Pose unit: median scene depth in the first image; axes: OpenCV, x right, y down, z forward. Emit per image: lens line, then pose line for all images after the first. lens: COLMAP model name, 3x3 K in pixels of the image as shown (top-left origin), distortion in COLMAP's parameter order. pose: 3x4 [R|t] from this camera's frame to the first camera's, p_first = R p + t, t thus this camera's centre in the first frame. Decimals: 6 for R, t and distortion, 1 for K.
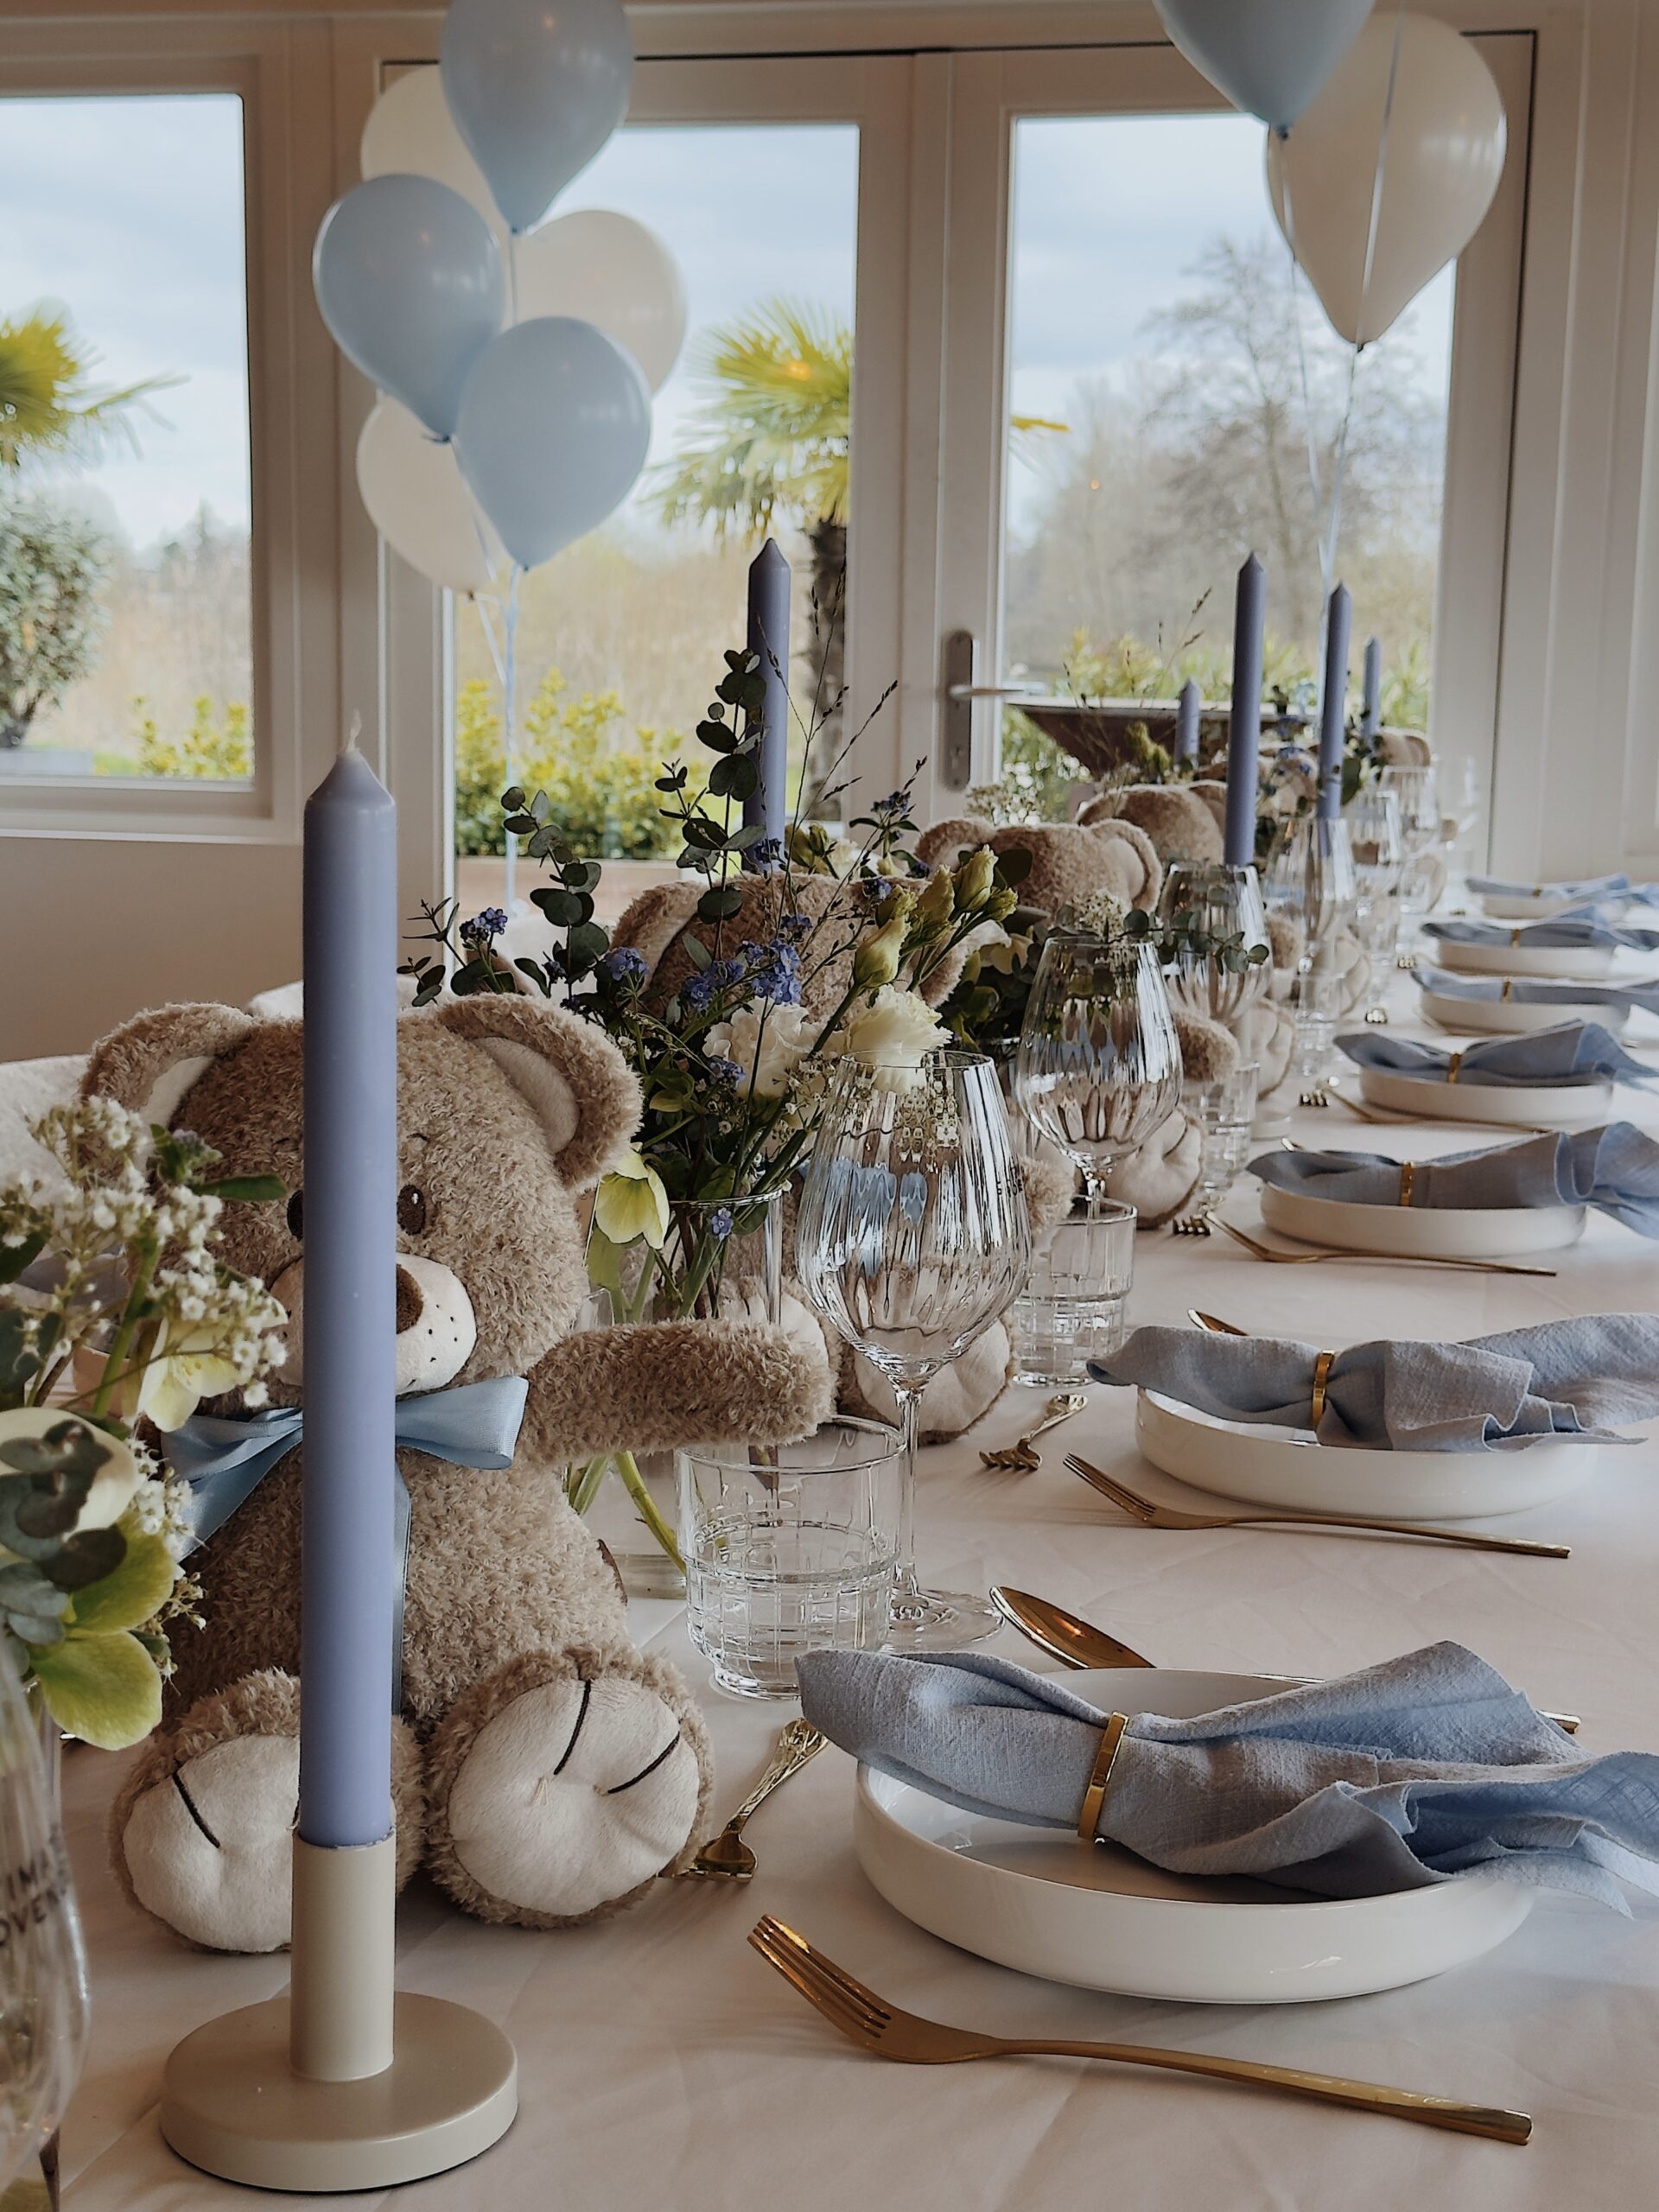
lens RADIAL K [[3464.1, 0, 829.5], [0, 3464.1, 1106.0], [0, 0, 1]] dist [0.271367, -0.718894]
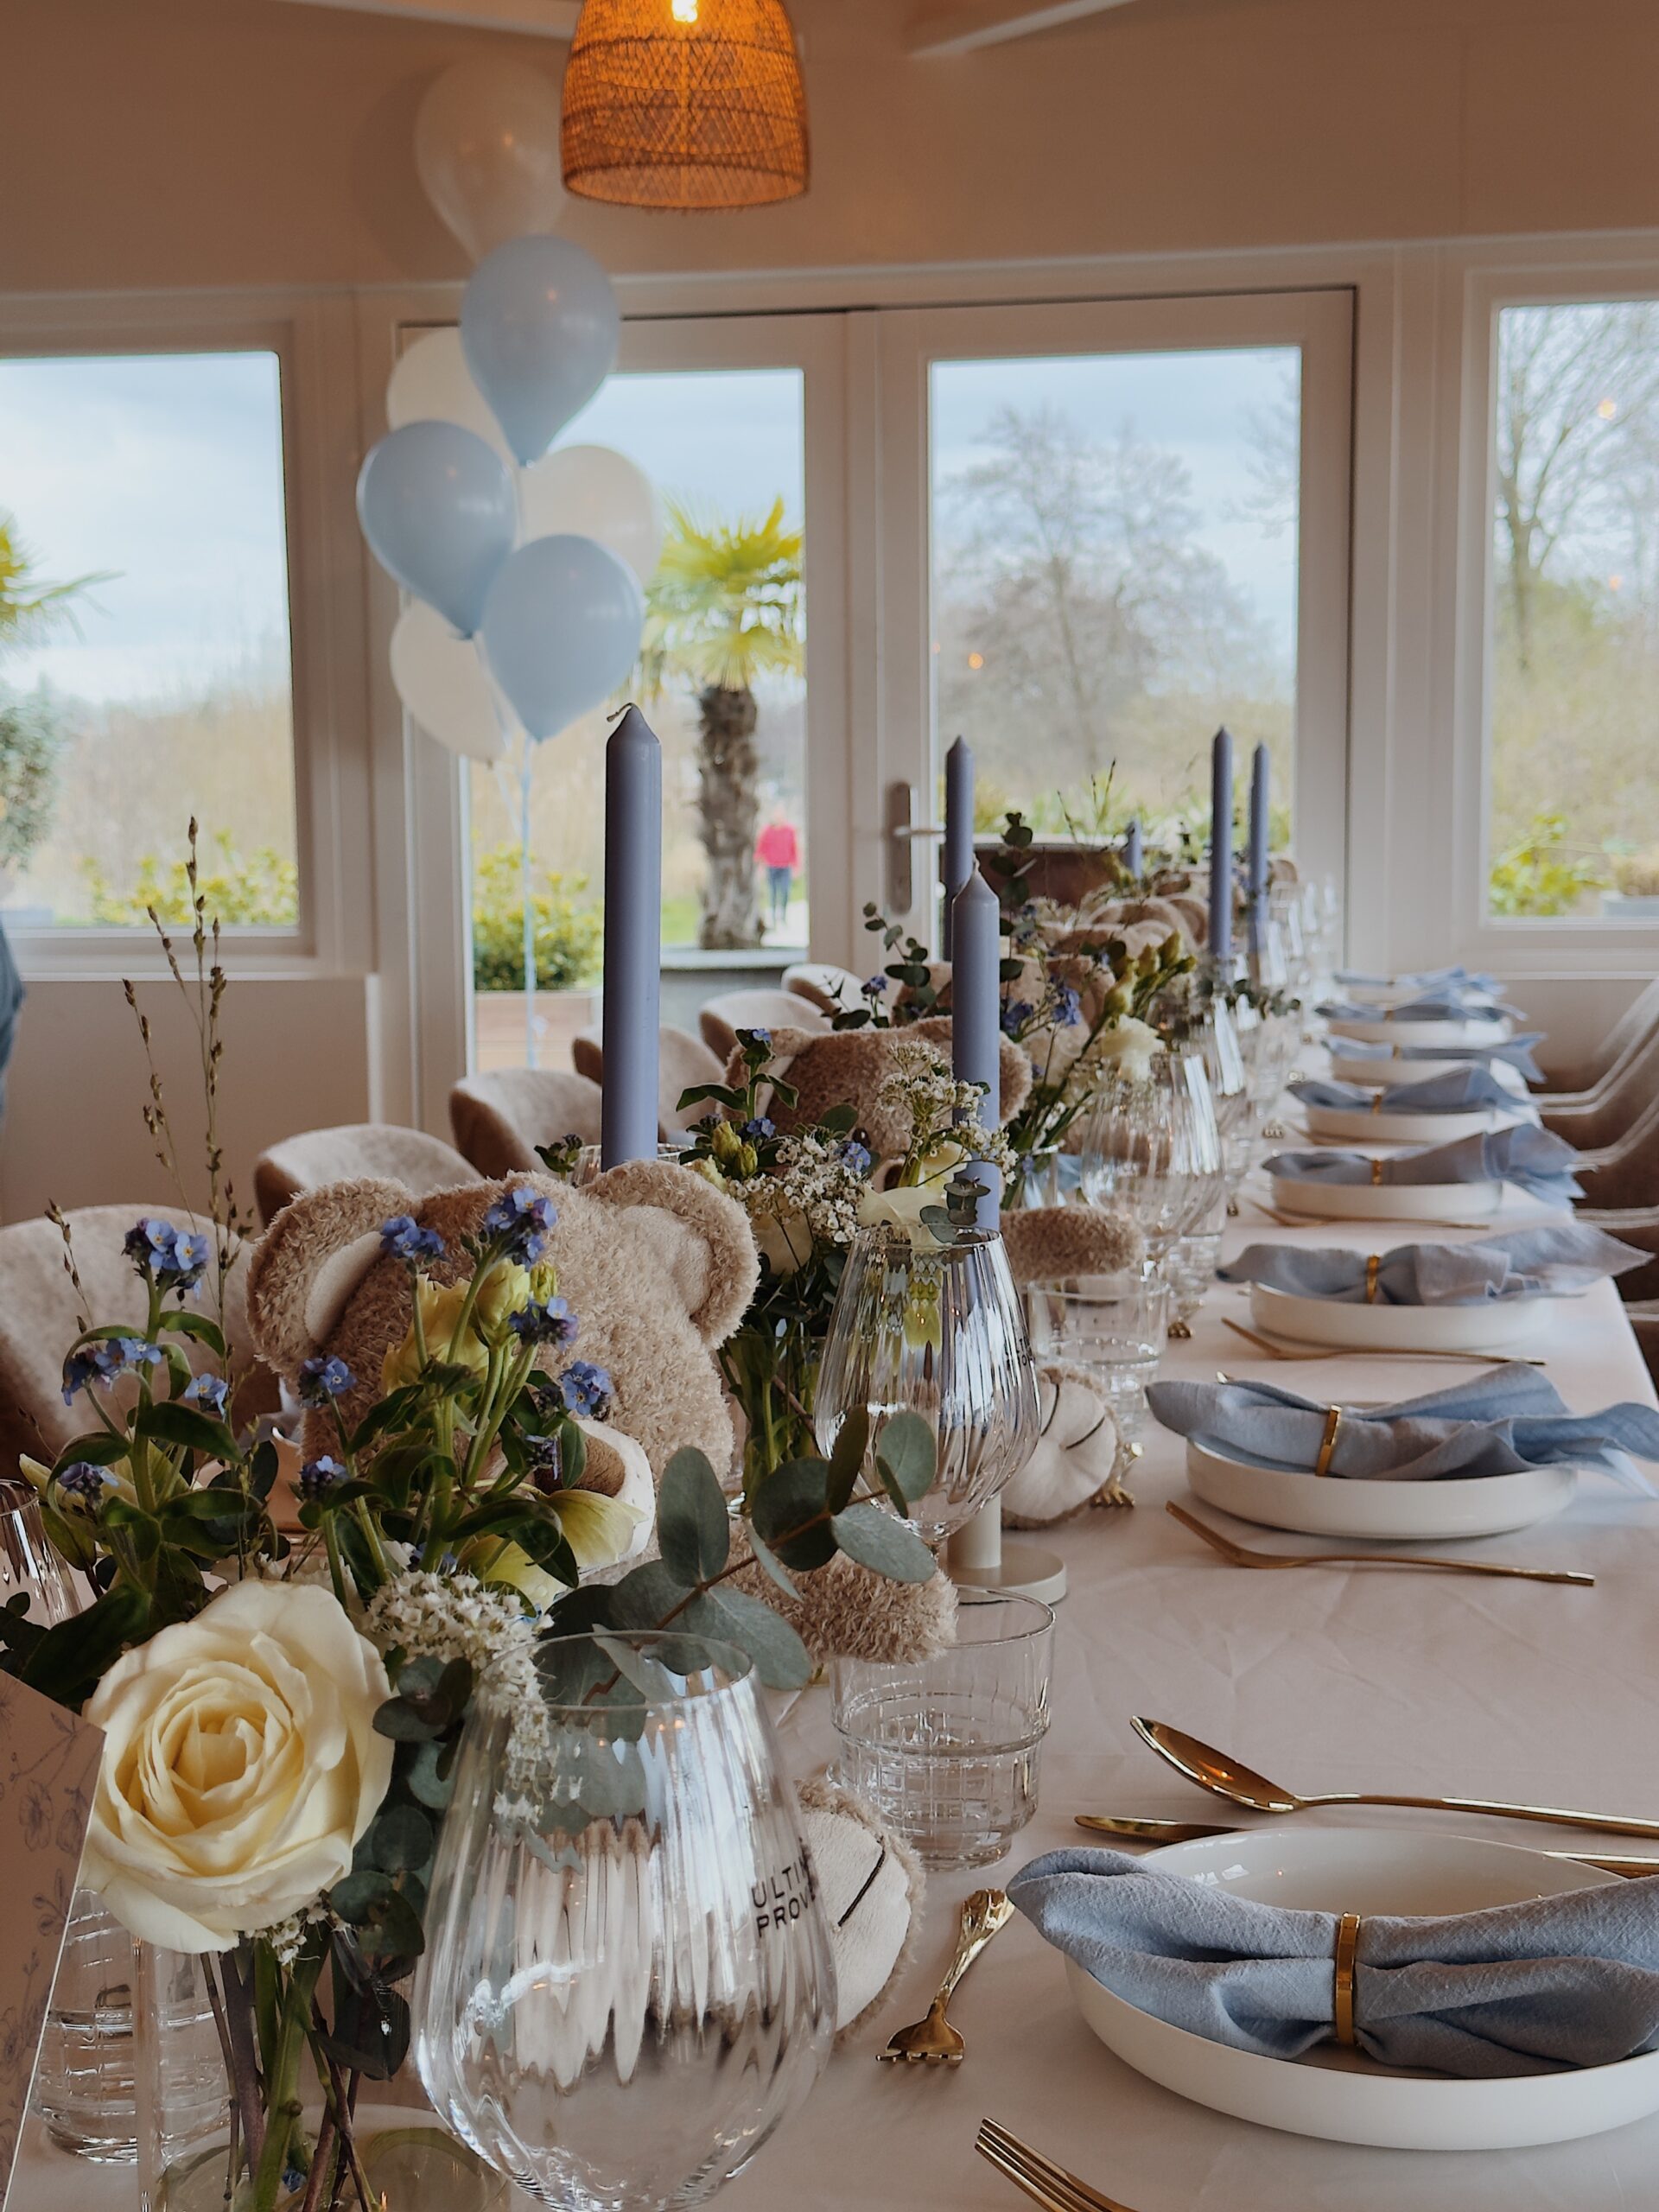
lens RADIAL K [[3464.1, 0, 829.5], [0, 3464.1, 1106.0], [0, 0, 1]] dist [0.271367, -0.718894]
pose [[0.997171, -0.034608, 0.066731, -0.072765], [0.037237, 0.998562, -0.038556, 0.020612], [-0.065300, 0.040932, 0.997026, -0.191135]]
